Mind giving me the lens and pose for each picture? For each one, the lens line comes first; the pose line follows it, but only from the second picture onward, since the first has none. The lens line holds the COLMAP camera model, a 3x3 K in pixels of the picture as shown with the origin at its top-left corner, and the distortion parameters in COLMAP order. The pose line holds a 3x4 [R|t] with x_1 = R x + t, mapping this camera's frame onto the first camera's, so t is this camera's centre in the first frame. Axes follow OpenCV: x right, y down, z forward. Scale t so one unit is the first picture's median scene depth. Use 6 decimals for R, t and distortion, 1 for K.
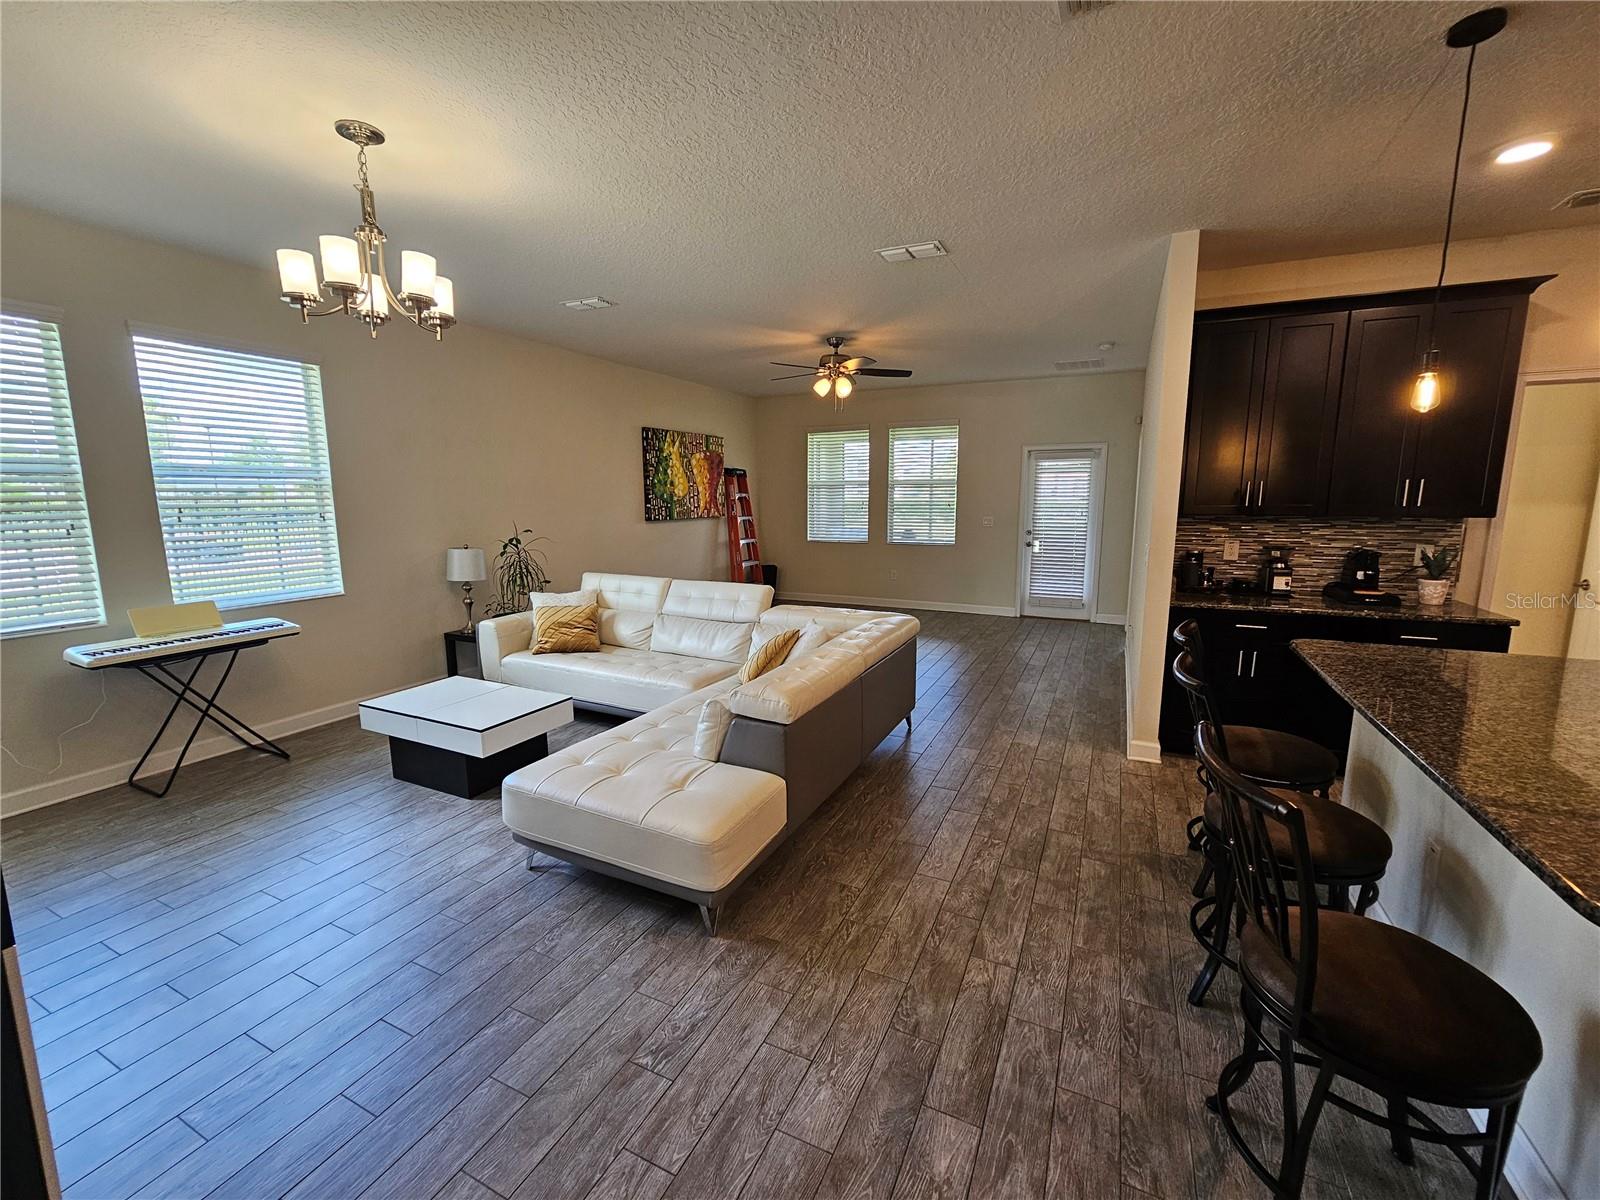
lens RADIAL K [[658.5, 0, 804.1], [0, 658.5, 593.3], [0, 0, 1]] dist [-0.002333, 0.001594]
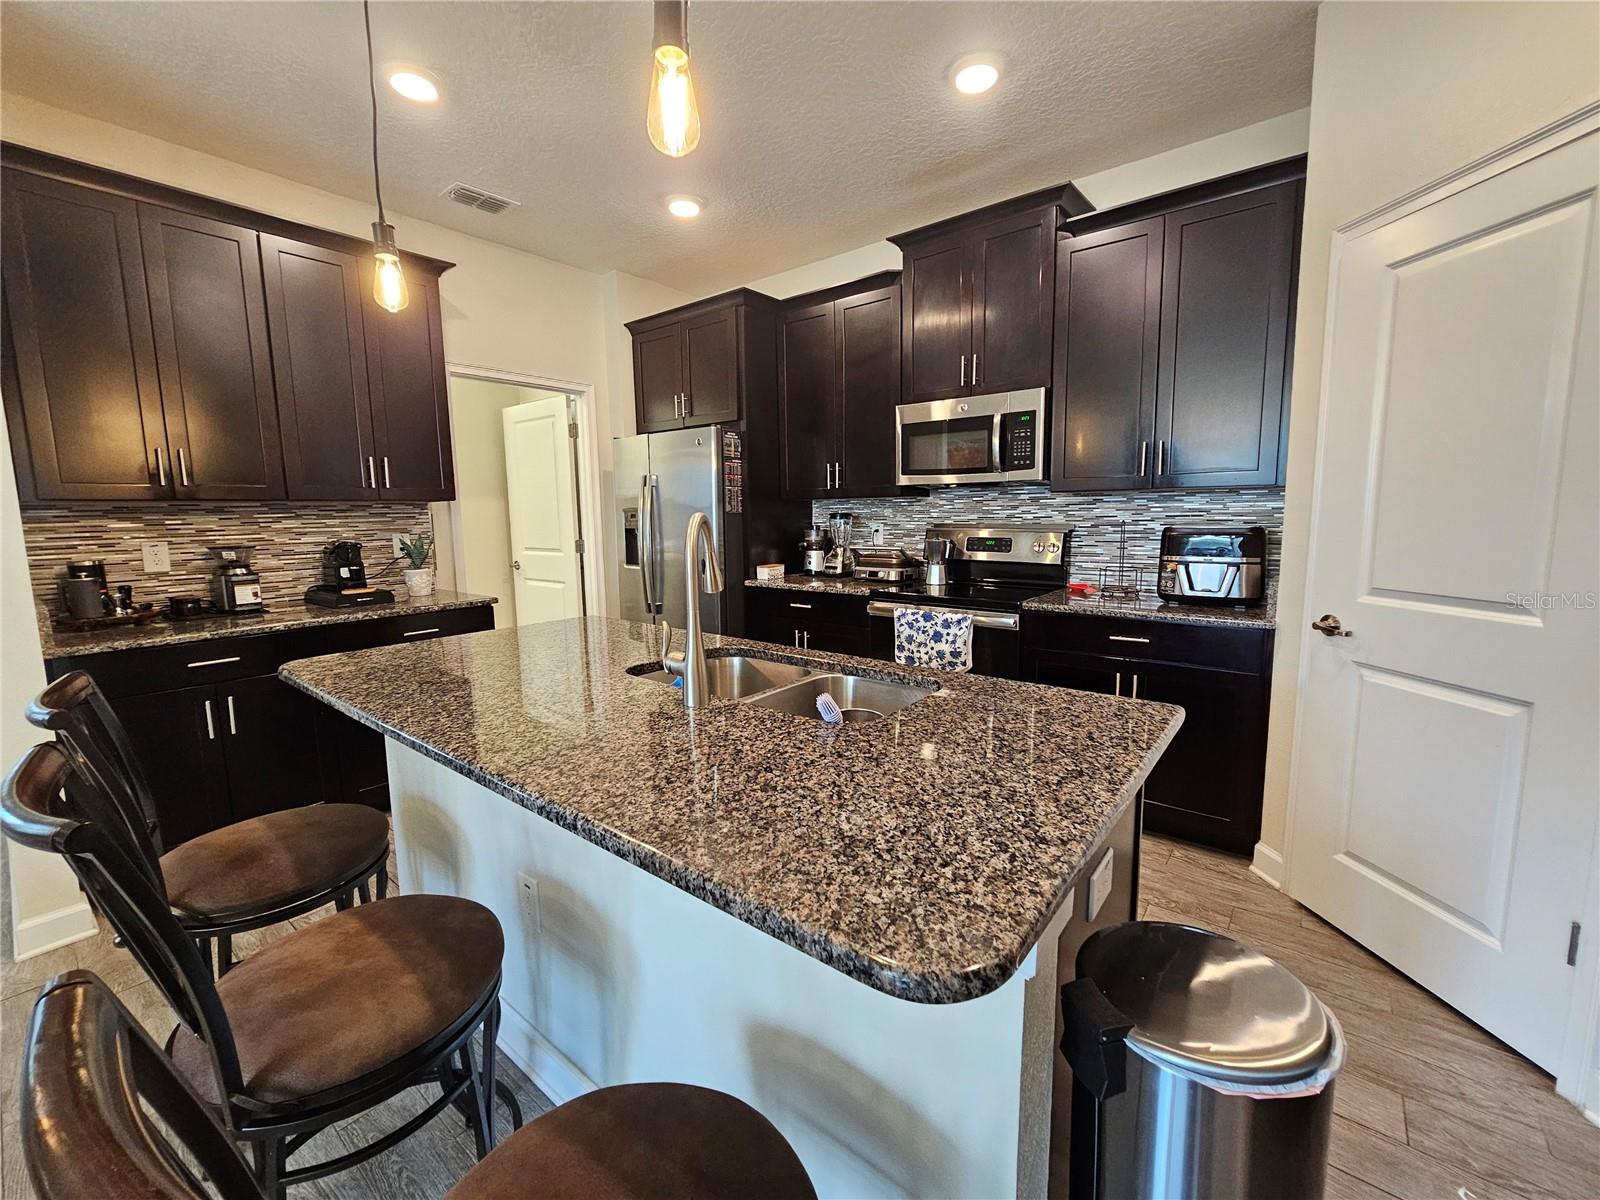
lens RADIAL K [[658.5, 0, 804.1], [0, 658.5, 593.3], [0, 0, 1]] dist [-0.002333, 0.001594]
pose [[0.232419, -0.122742, 0.964840, 0.174625], [0.161085, 0.983163, 0.086269, 0.019876], [-0.959183, 0.135371, 0.248278, 0.239179]]
